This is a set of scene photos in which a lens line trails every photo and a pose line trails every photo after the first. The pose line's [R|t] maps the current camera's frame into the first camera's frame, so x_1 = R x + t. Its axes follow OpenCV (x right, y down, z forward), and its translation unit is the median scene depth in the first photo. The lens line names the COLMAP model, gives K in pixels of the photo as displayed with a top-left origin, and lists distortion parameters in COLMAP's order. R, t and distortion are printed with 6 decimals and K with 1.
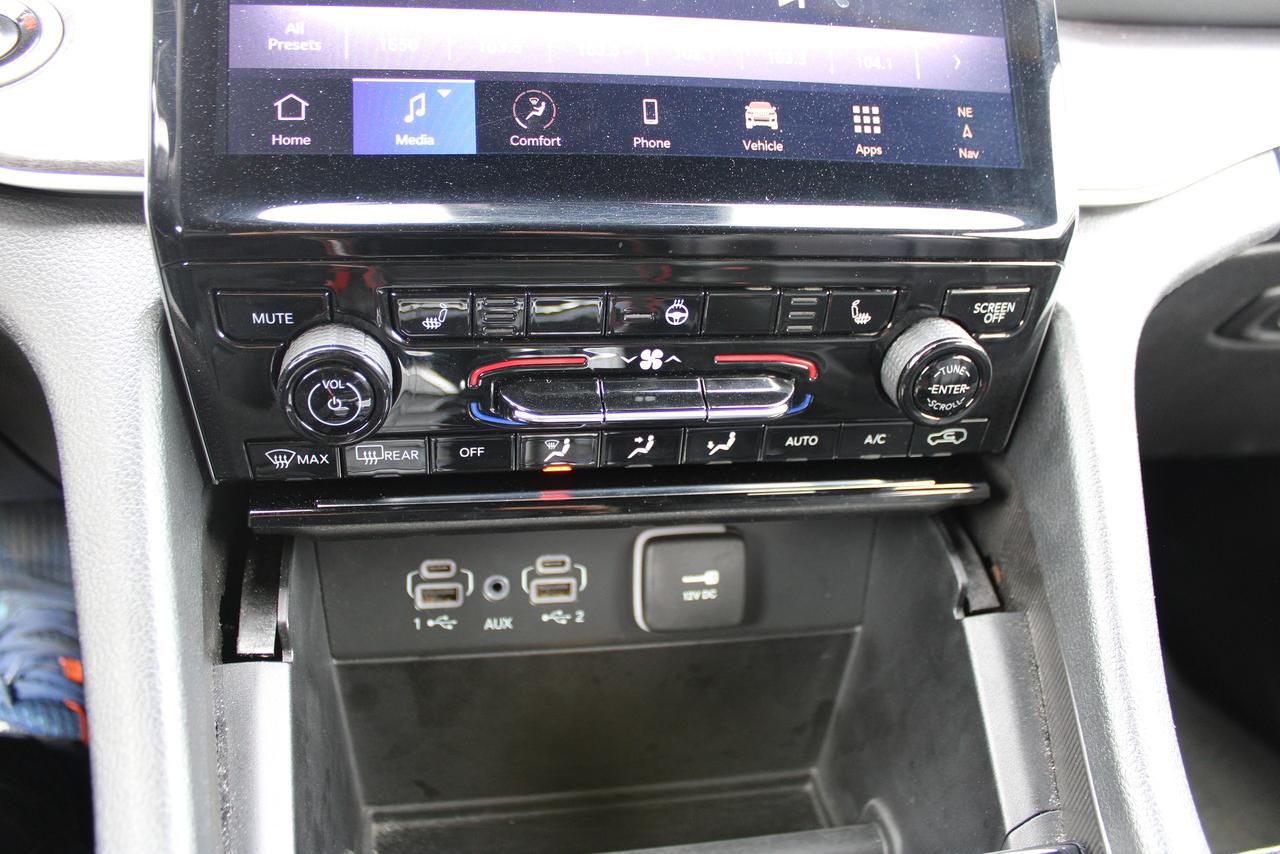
lens RADIAL K [[1072.8, 0, 640.0], [0, 1072.8, 427.0], [0, 0, 1]] dist [-0.160957, 0.142837]
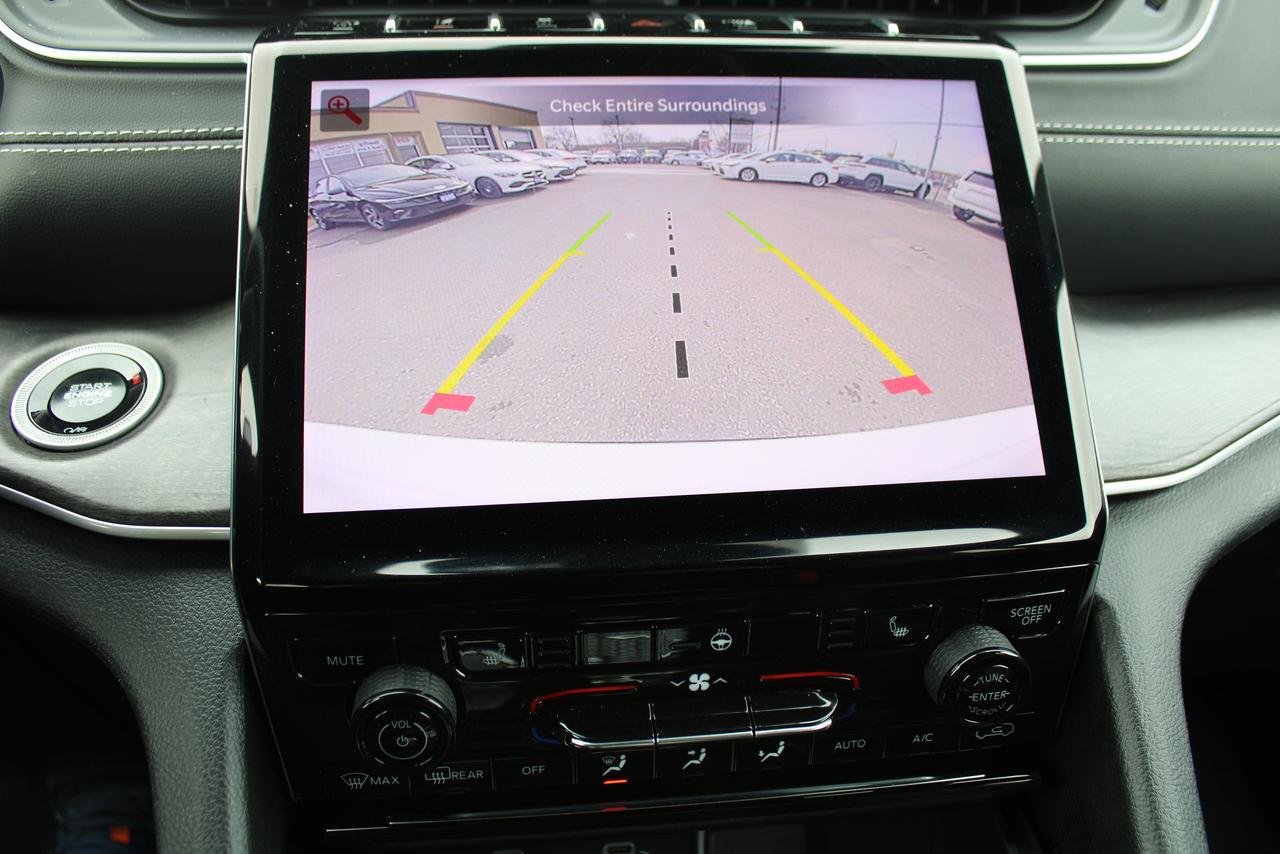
lens RADIAL K [[1072.8, 0, 640.0], [0, 1072.8, 427.0], [0, 0, 1]] dist [-0.160957, 0.142837]
pose [[0.996167, -0.041705, -0.076888, 0.041998], [0.029004, 0.986777, -0.159468, -0.141178], [0.082522, 0.156627, 0.984204, -0.072405]]
